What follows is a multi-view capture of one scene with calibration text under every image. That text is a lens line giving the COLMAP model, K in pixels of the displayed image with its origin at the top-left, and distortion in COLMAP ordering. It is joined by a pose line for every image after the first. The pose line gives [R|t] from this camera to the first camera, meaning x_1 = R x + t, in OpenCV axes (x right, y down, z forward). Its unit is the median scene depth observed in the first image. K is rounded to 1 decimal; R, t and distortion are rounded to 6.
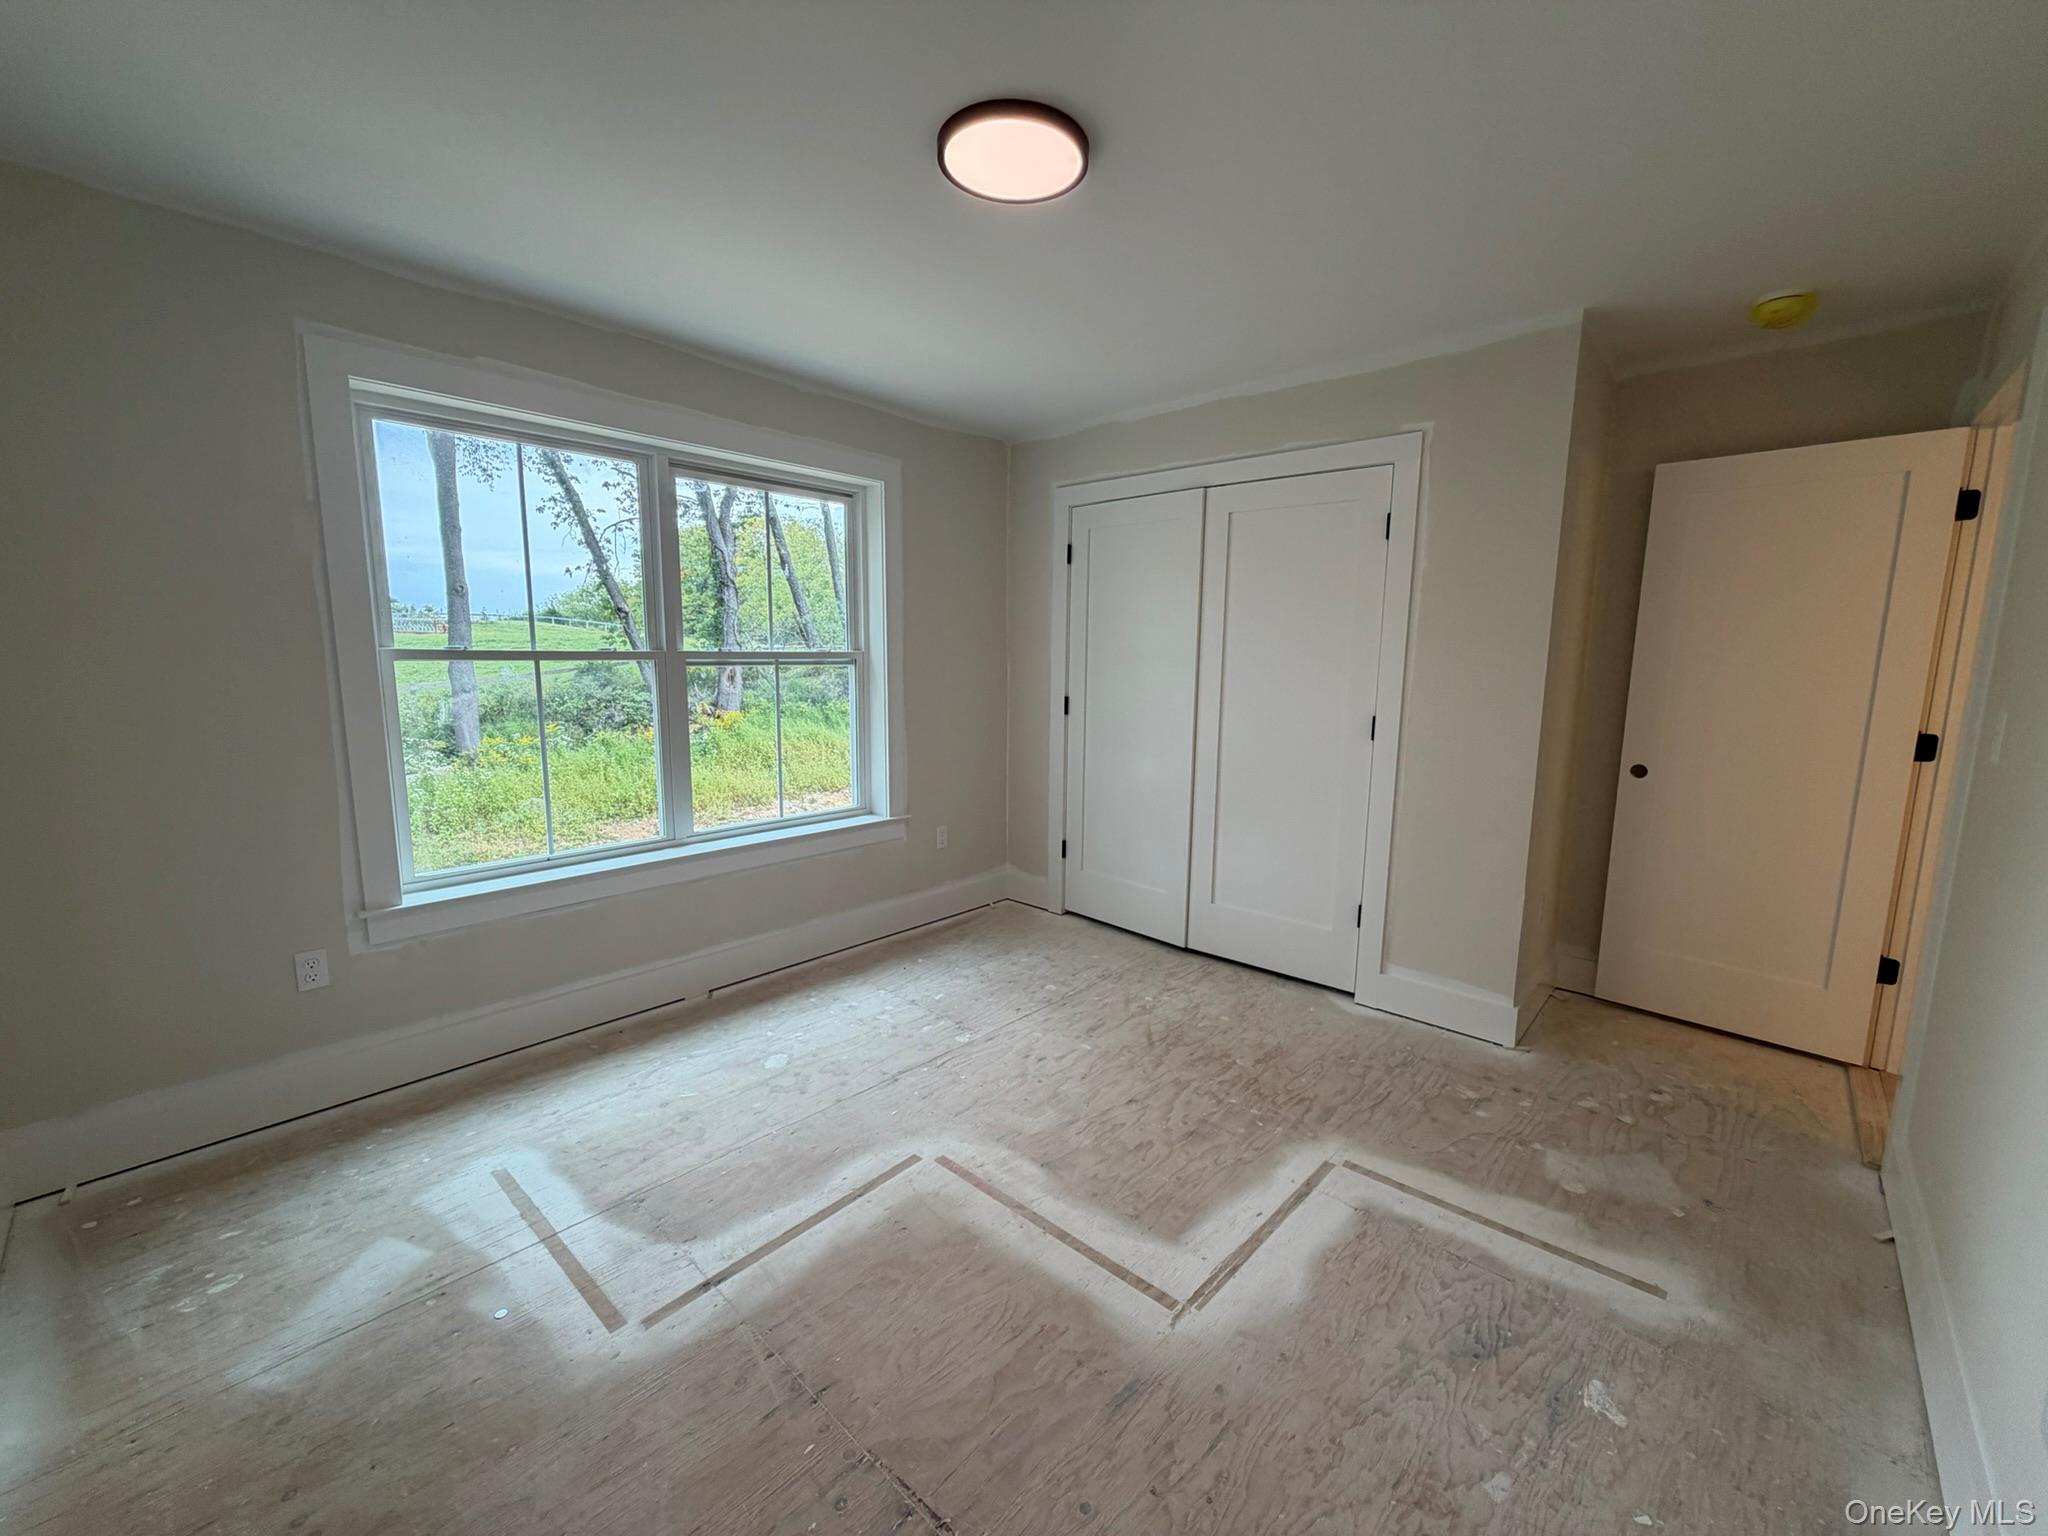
lens RADIAL K [[825.6, 0, 1027.8], [0, 825.6, 765.1], [0, 0, 1]] dist [0.003431, -0.000460]
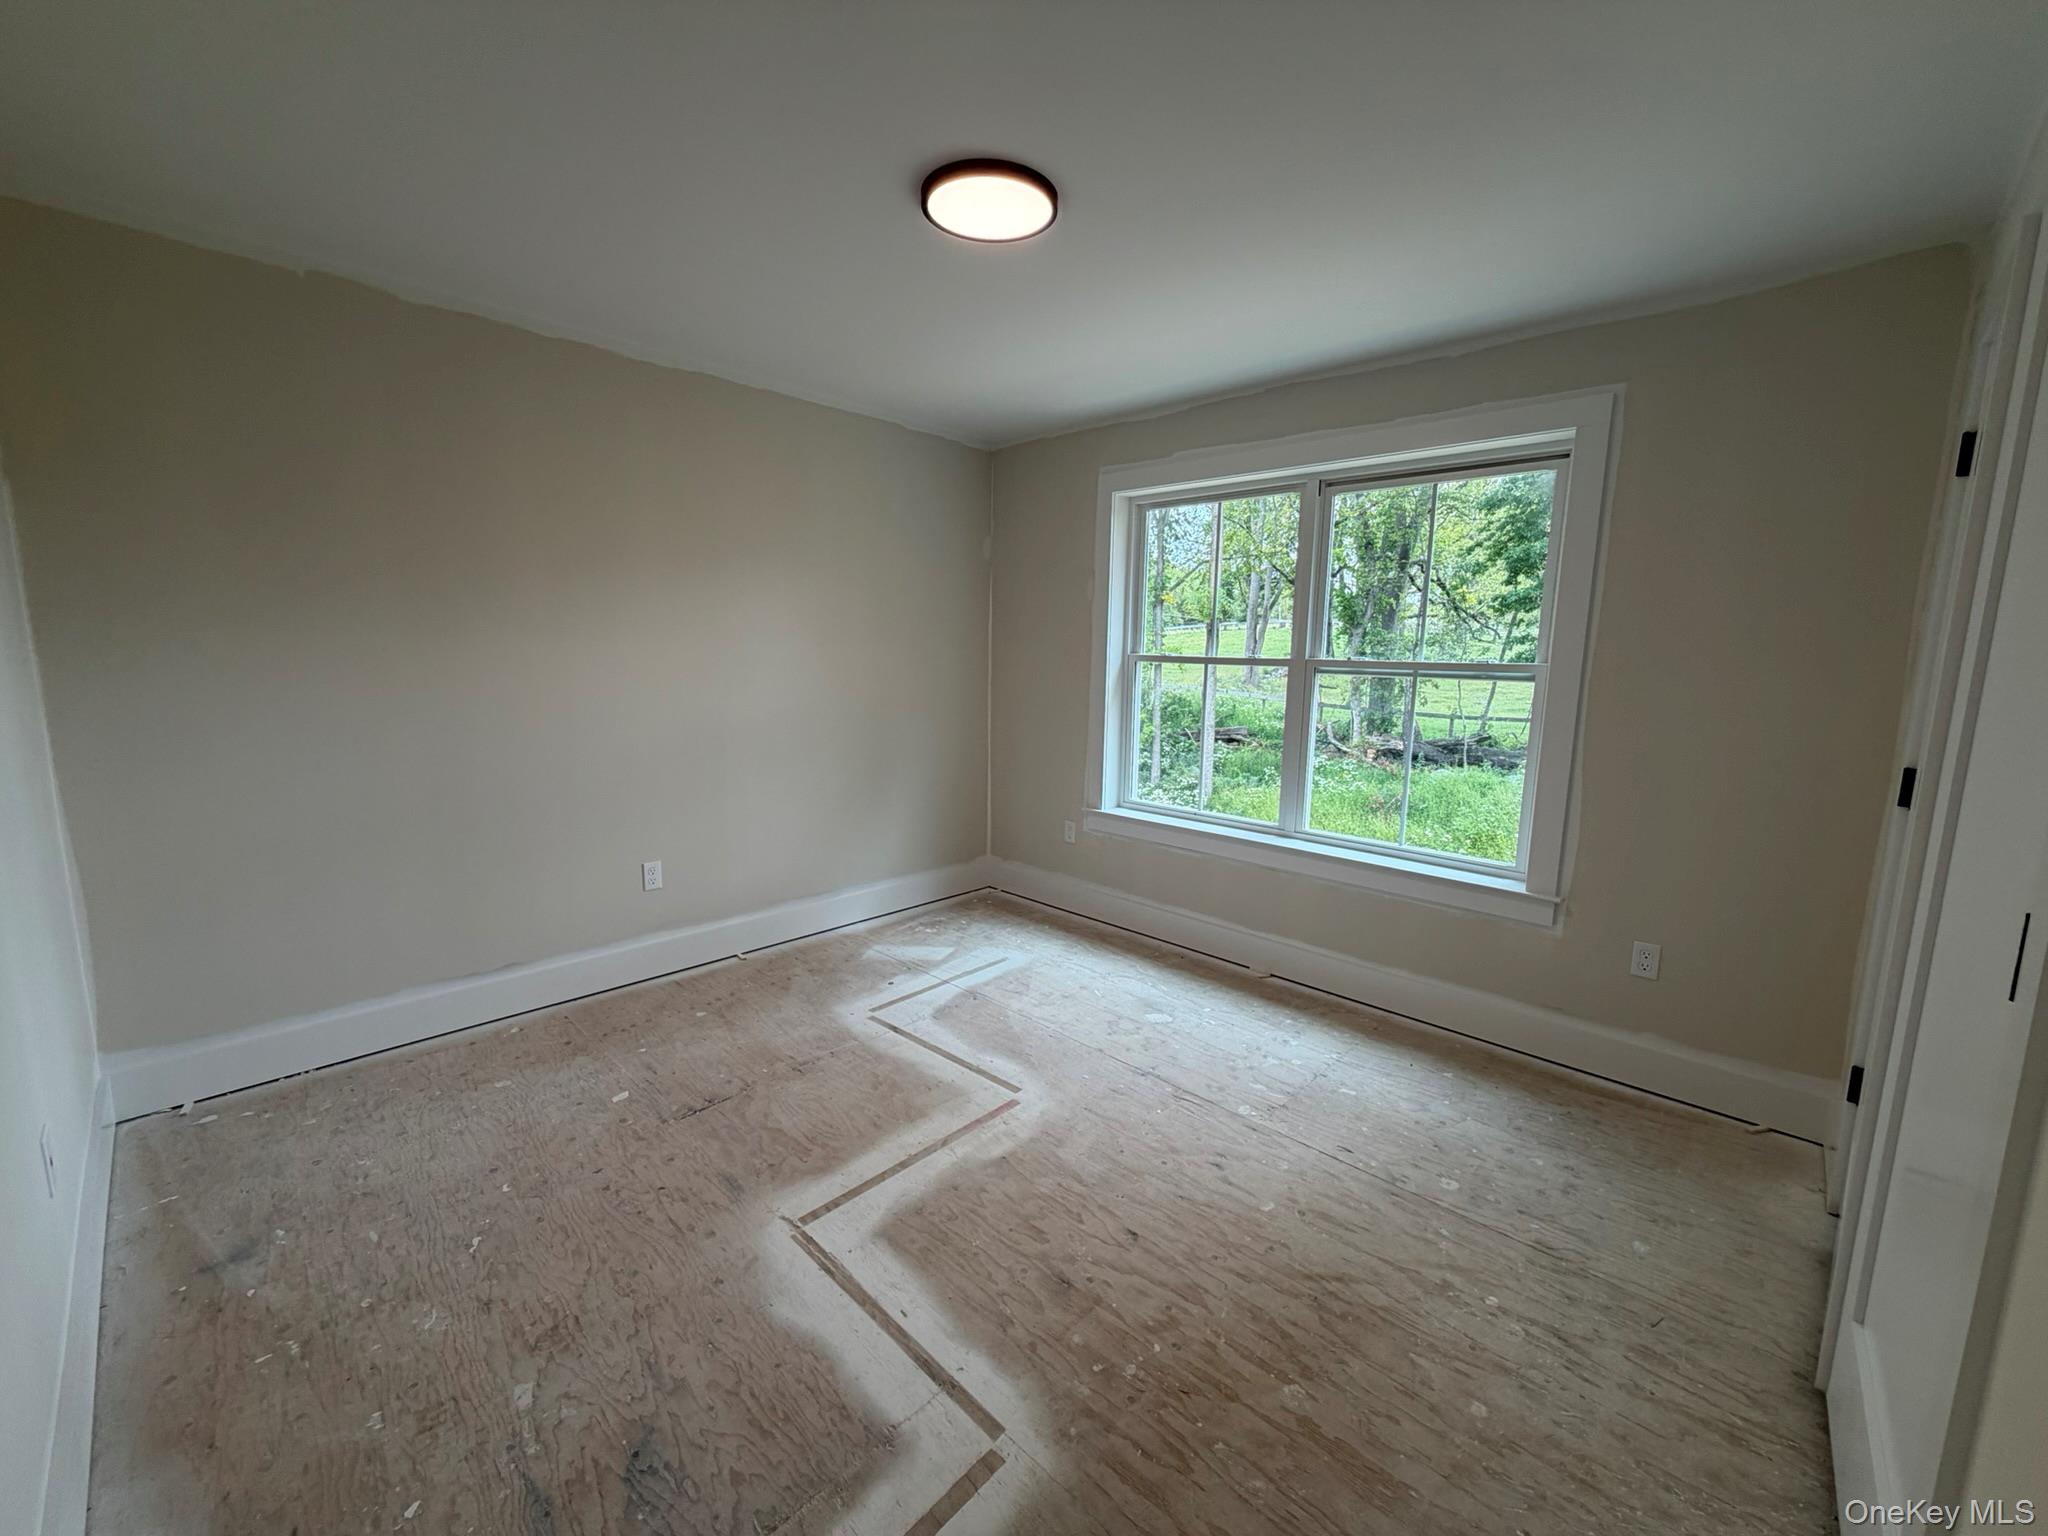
lens RADIAL K [[825.6, 0, 1030.1], [0, 825.6, 762.7], [0, 0, 1]] dist [0.003431, -0.000460]
pose [[-0.023341, 0.128009, -0.991498, 0.982778], [-0.158158, 0.978806, 0.130093, -0.130181], [0.987138, 0.159850, -0.002600, 0.979689]]
